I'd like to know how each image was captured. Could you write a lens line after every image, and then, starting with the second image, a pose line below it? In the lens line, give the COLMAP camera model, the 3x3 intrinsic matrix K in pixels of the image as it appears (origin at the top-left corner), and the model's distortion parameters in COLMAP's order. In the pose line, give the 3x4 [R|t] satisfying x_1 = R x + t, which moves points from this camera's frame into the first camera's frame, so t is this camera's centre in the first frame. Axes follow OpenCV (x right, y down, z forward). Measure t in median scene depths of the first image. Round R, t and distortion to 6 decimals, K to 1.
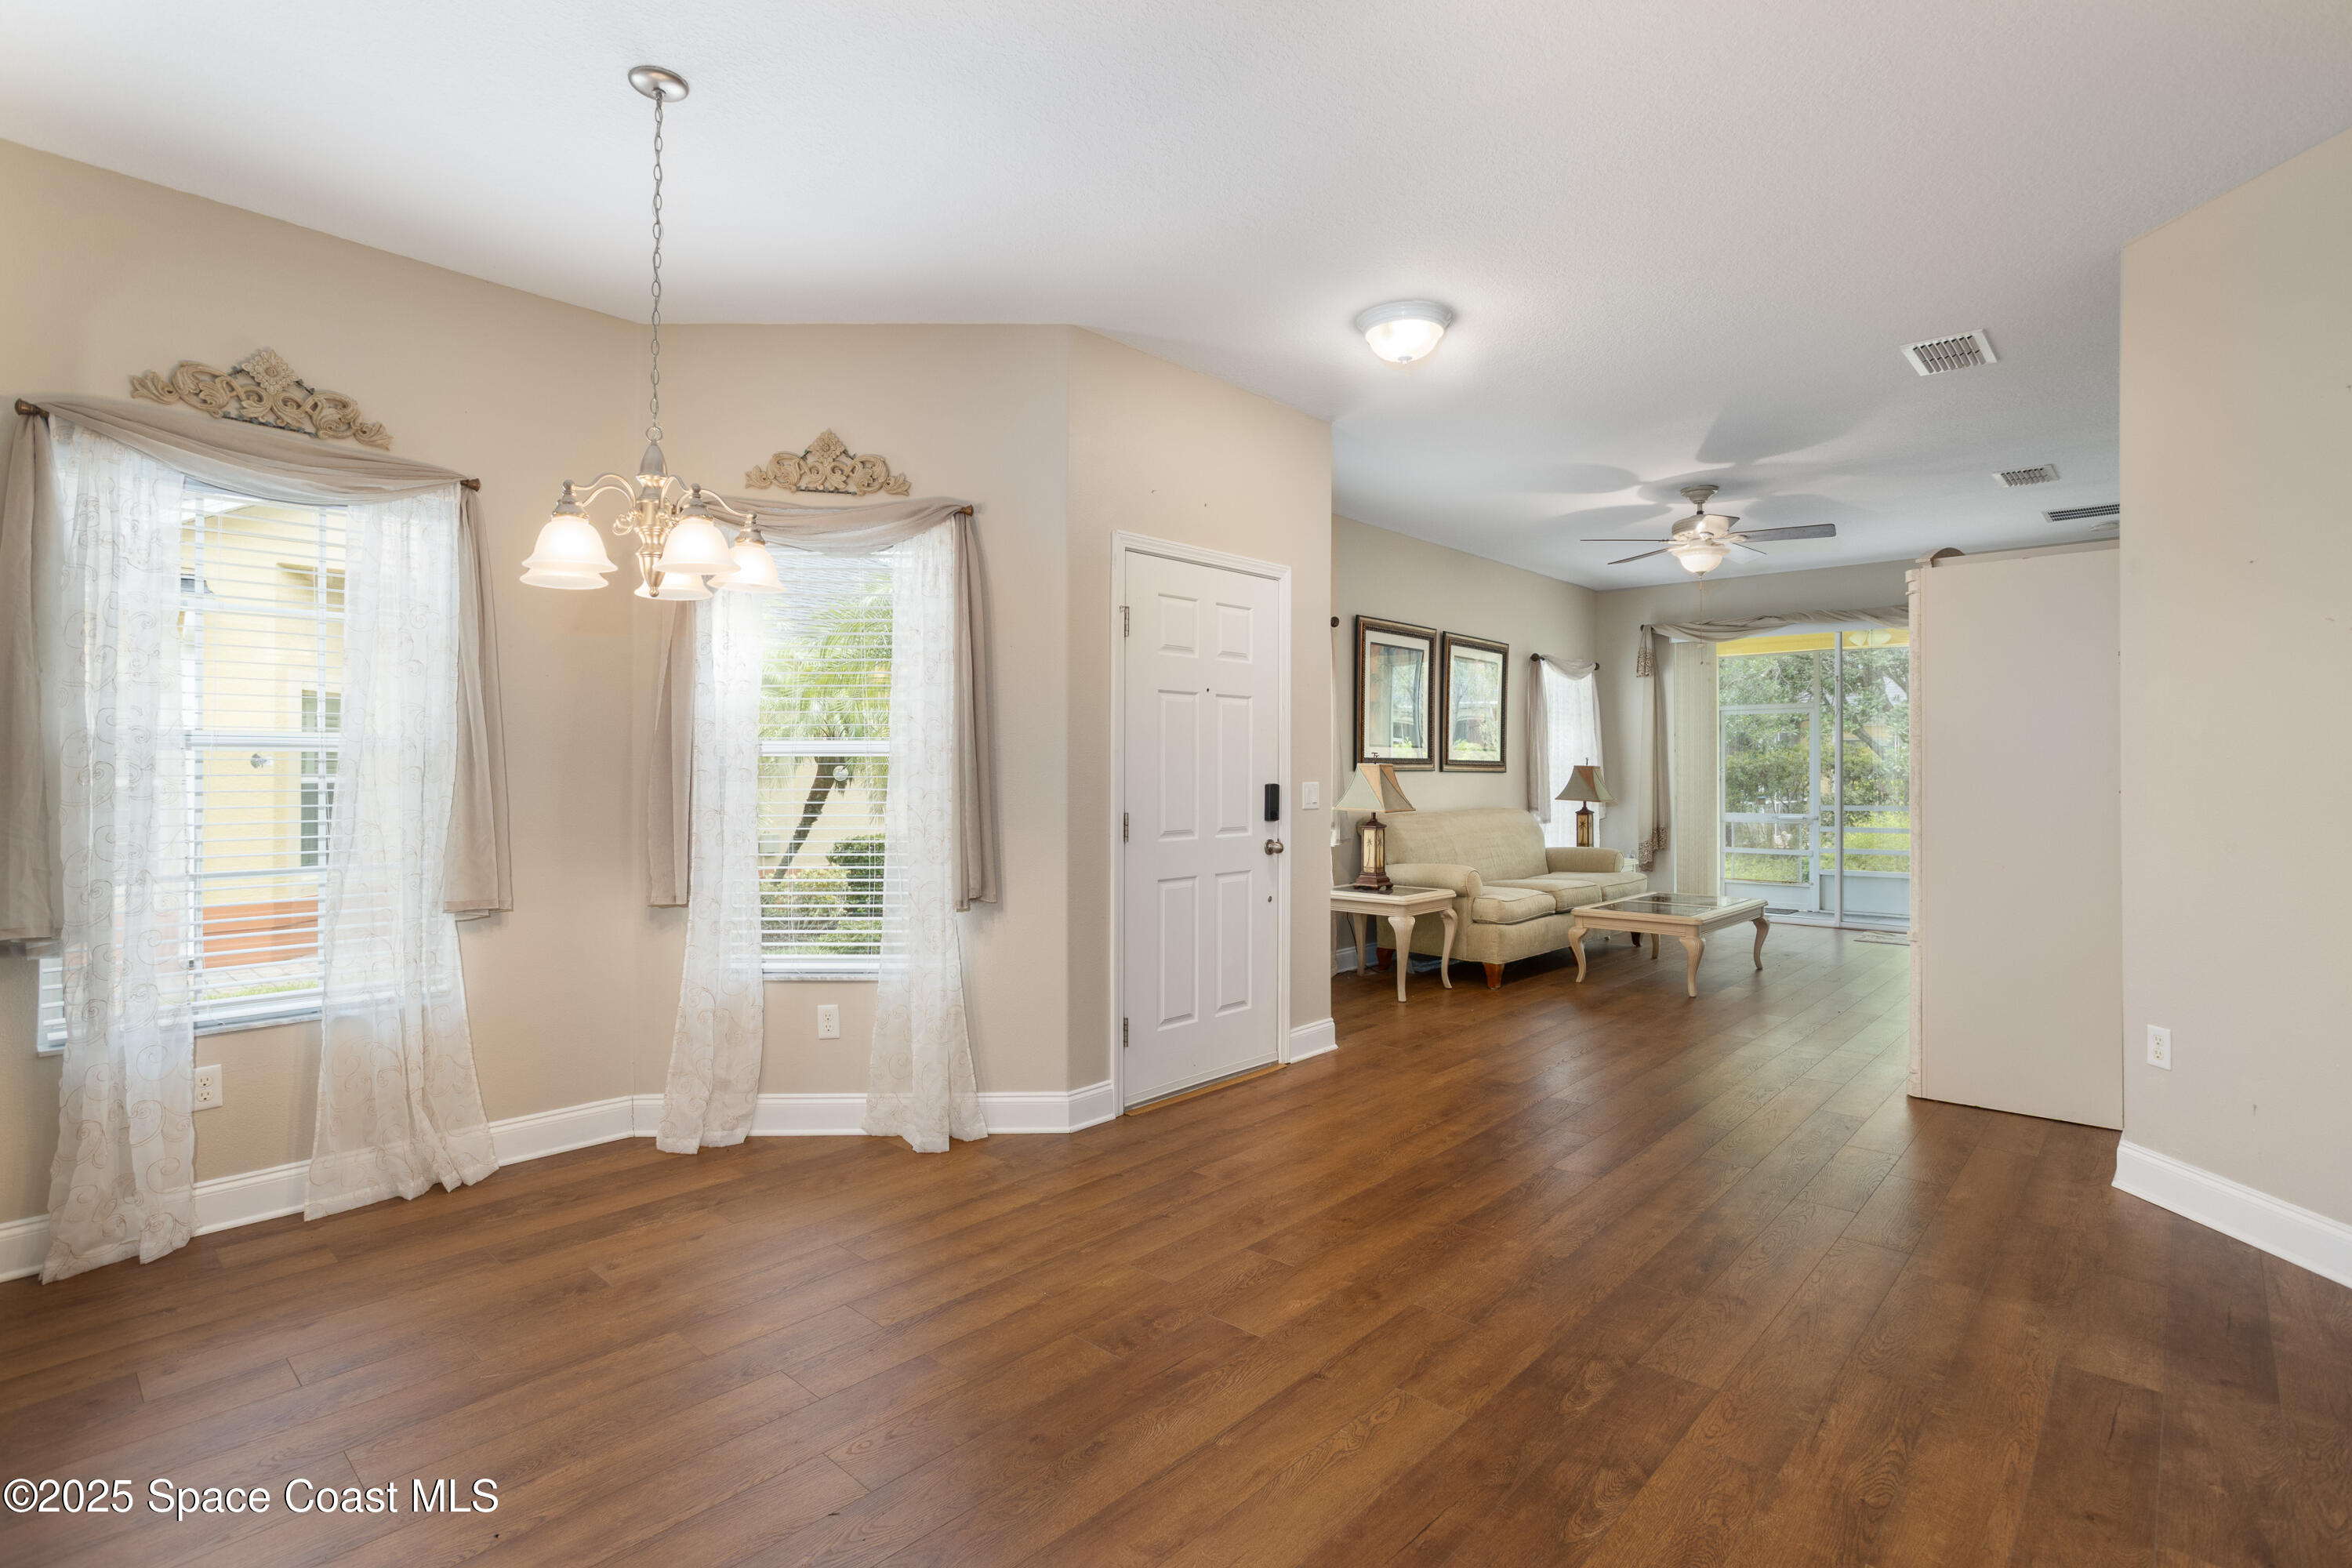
lens RADIAL K [[1154.1, 0, 1151.1], [0, 1154.1, 768.4], [0, 0, 1]] dist [-0.039366, 0.025519]
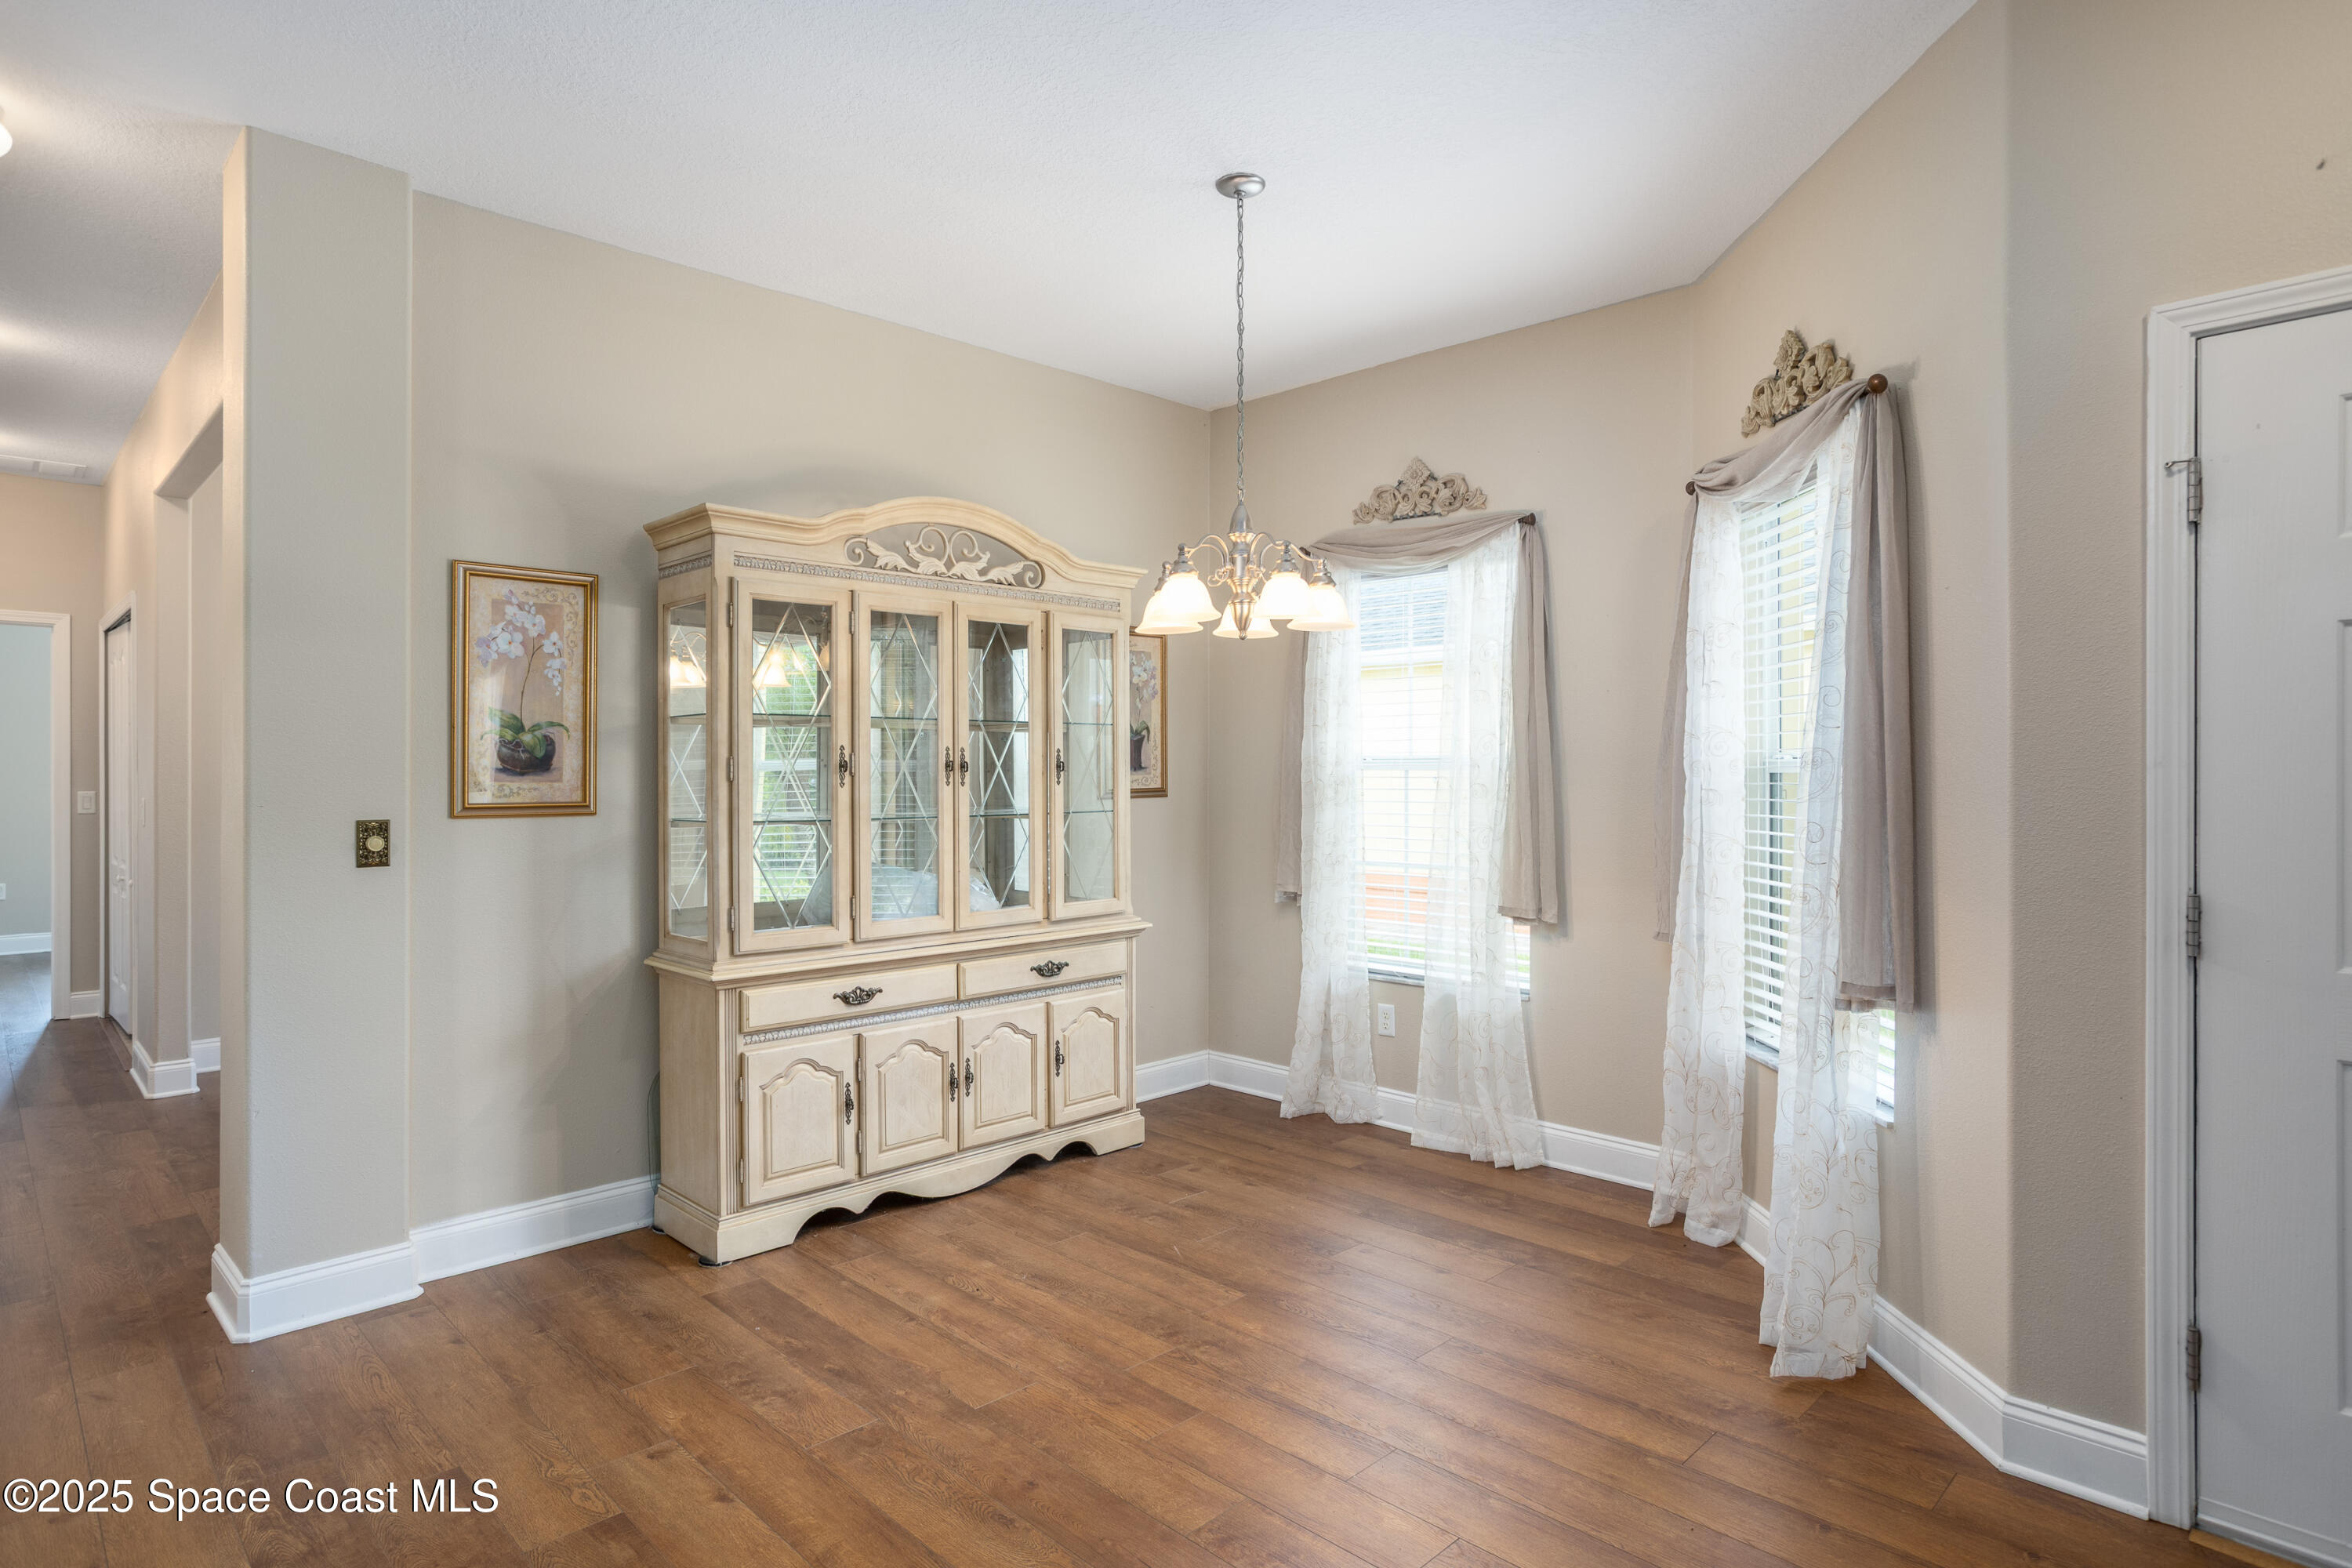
lens RADIAL K [[1247.5, 0, 1188.1], [0, 1247.5, 777.0], [0, 0, 1]] dist [-0.020755, 0.005096]
pose [[-0.027537, 0.005881, -0.999603, 0.400378], [-0.000509, 0.999982, 0.005897, -0.009600], [0.999621, 0.000671, -0.027533, 0.491007]]
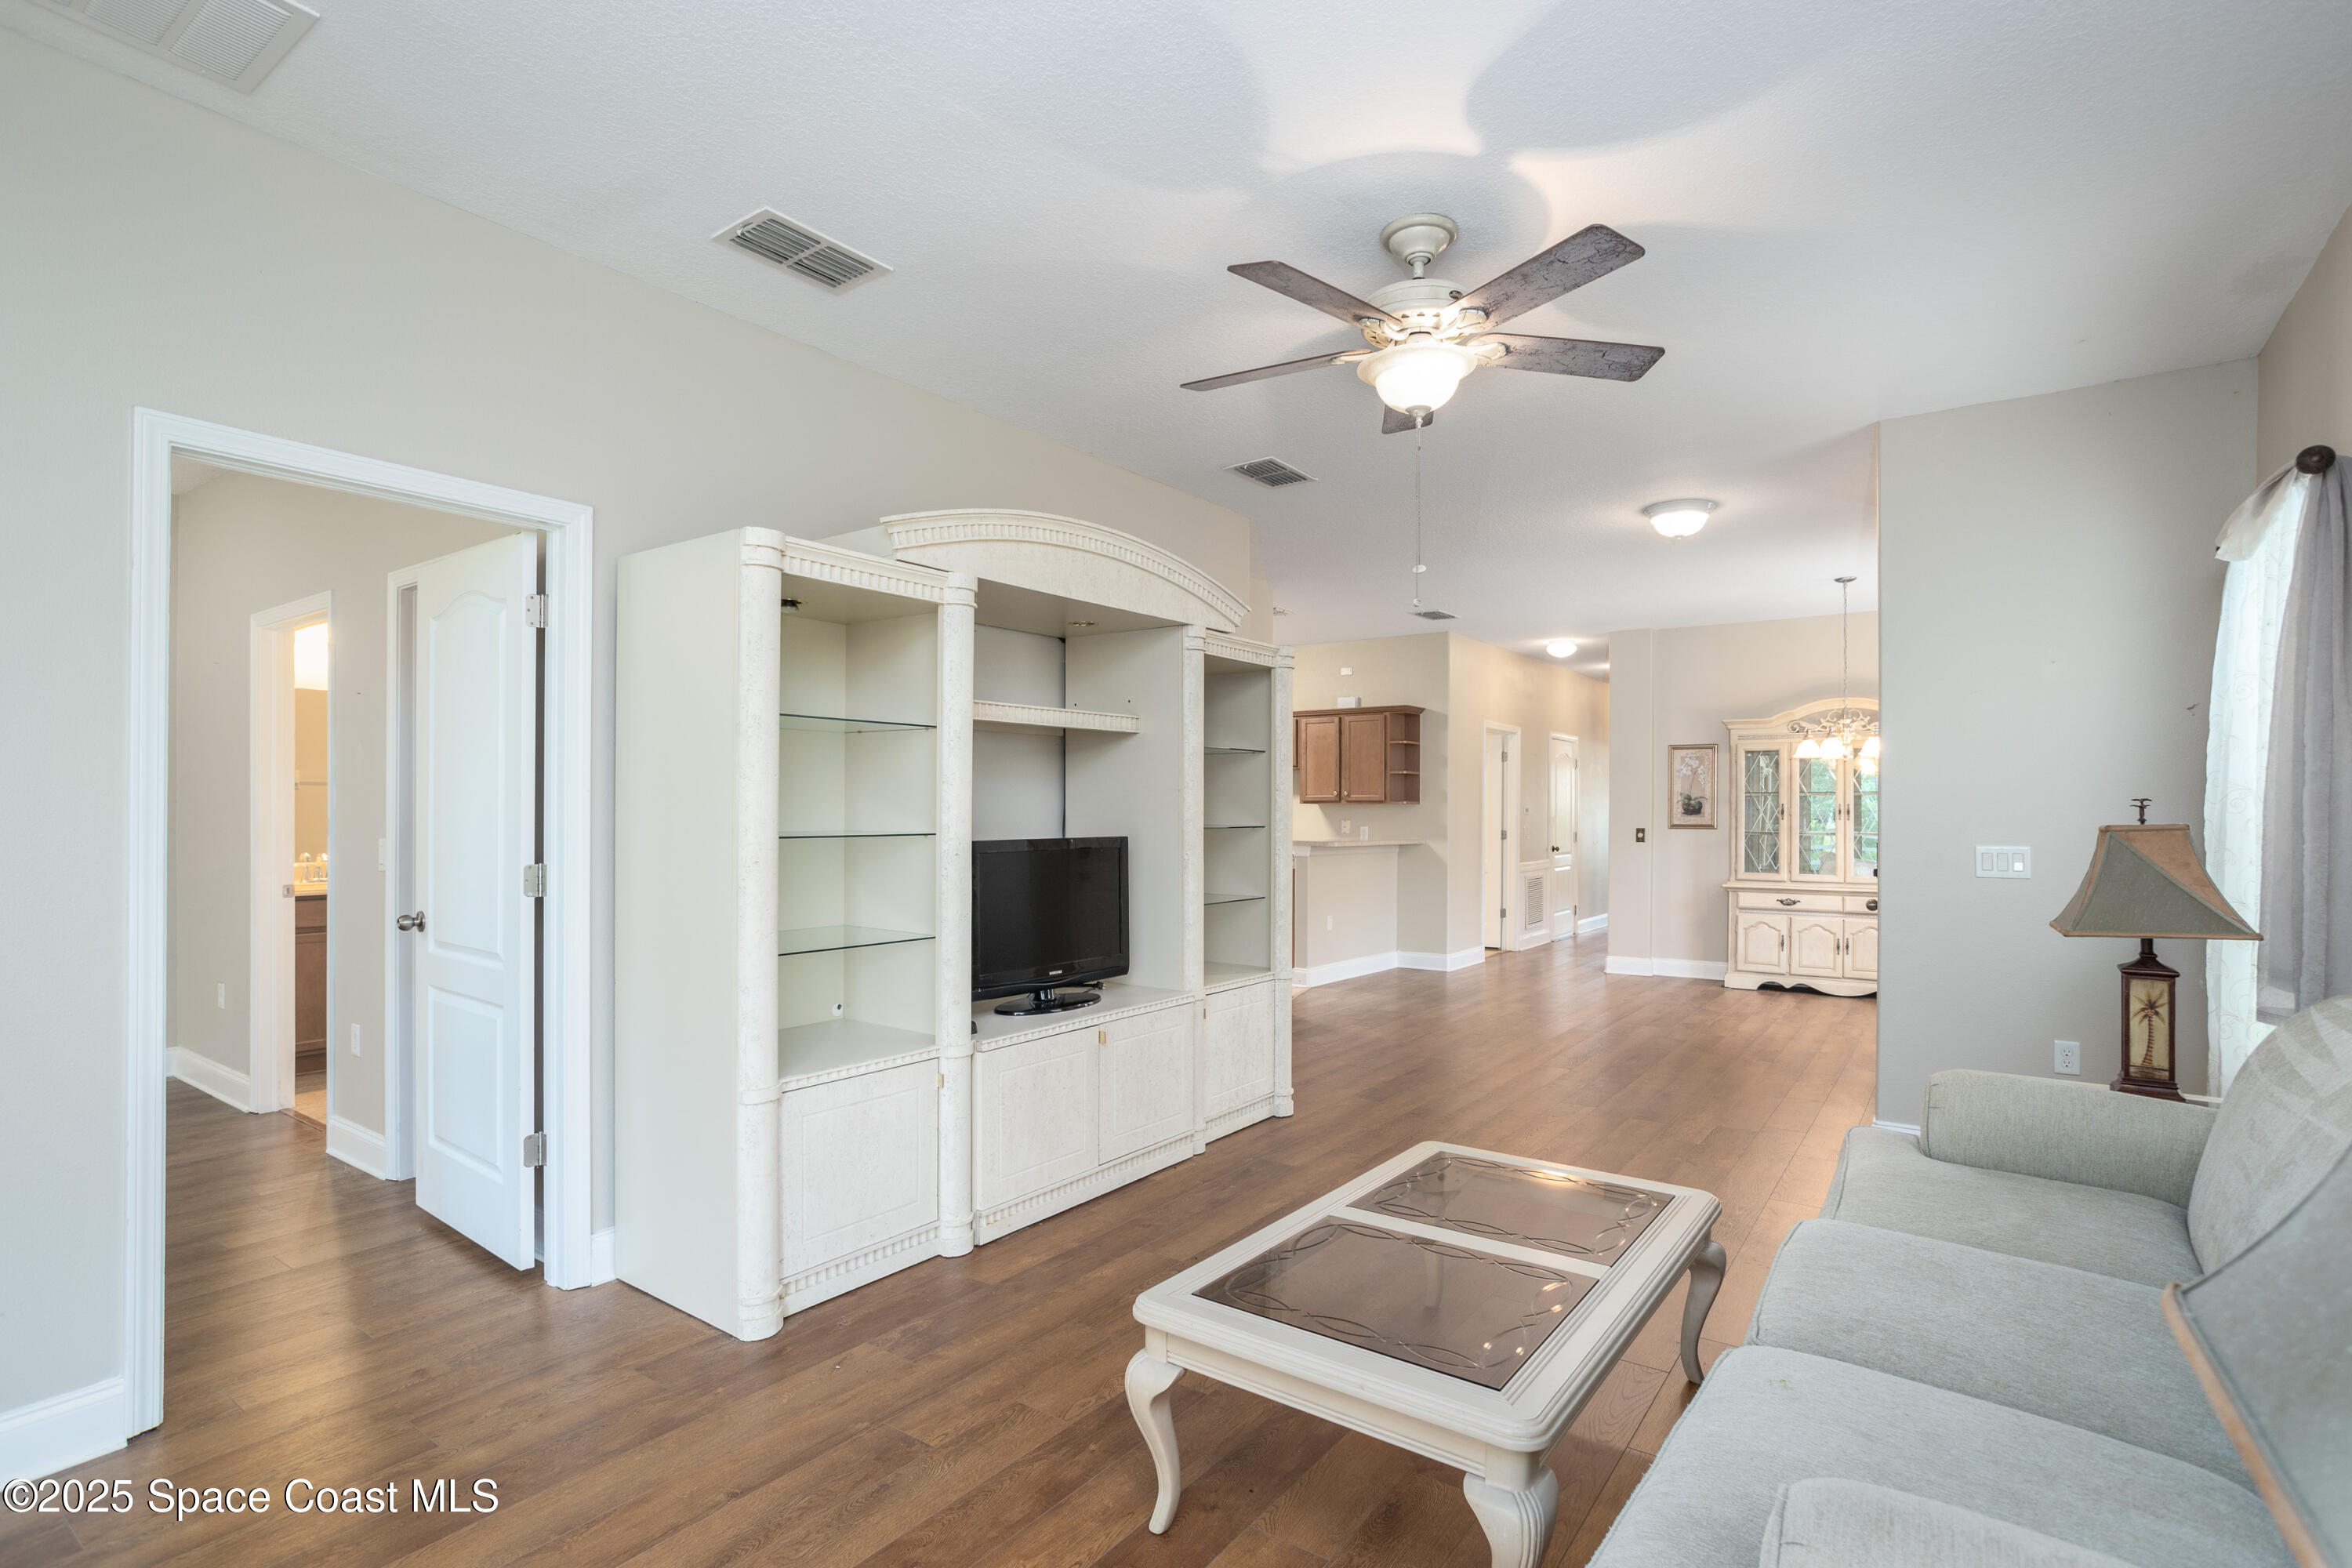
lens RADIAL K [[1154.1, 0, 1168.5], [0, 1154.1, 806.3], [0, 0, 1]] dist [-0.039366, 0.025519]
pose [[-0.992501, -0.004113, -0.122166, 0.696615], [-0.003373, 0.999975, -0.006263, -0.006762], [0.122188, -0.005804, -0.992490, 1.497383]]
